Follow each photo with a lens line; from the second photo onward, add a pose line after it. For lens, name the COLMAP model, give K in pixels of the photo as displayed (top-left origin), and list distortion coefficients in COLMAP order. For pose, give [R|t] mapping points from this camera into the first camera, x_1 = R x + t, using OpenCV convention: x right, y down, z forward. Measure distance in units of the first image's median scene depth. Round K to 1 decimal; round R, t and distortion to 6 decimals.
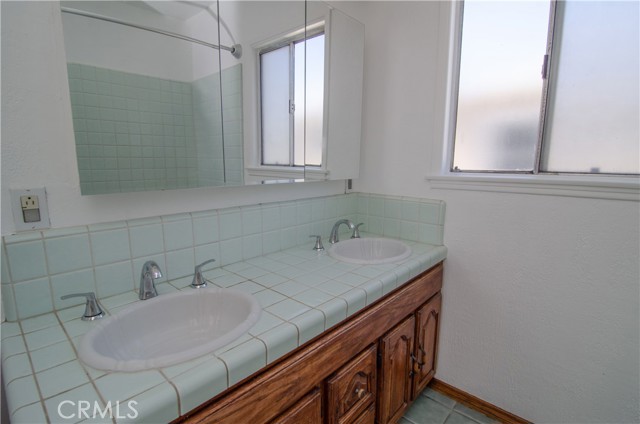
lens RADIAL K [[310.2, 0, 321.8], [0, 310.2, 218.1], [0, 0, 1]] dist [-0.018116, -0.004858]
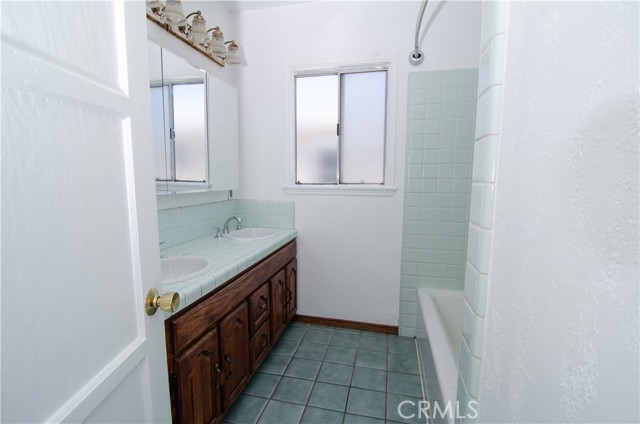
lens RADIAL K [[310.2, 0, 319.7], [0, 310.2, 211.9], [0, 0, 1]] dist [-0.018116, -0.004858]
pose [[0.872187, -0.052416, 0.486355, -0.303756], [0.082450, 0.995770, -0.040541, 0.081562], [-0.482173, 0.075460, 0.872820, -0.533493]]
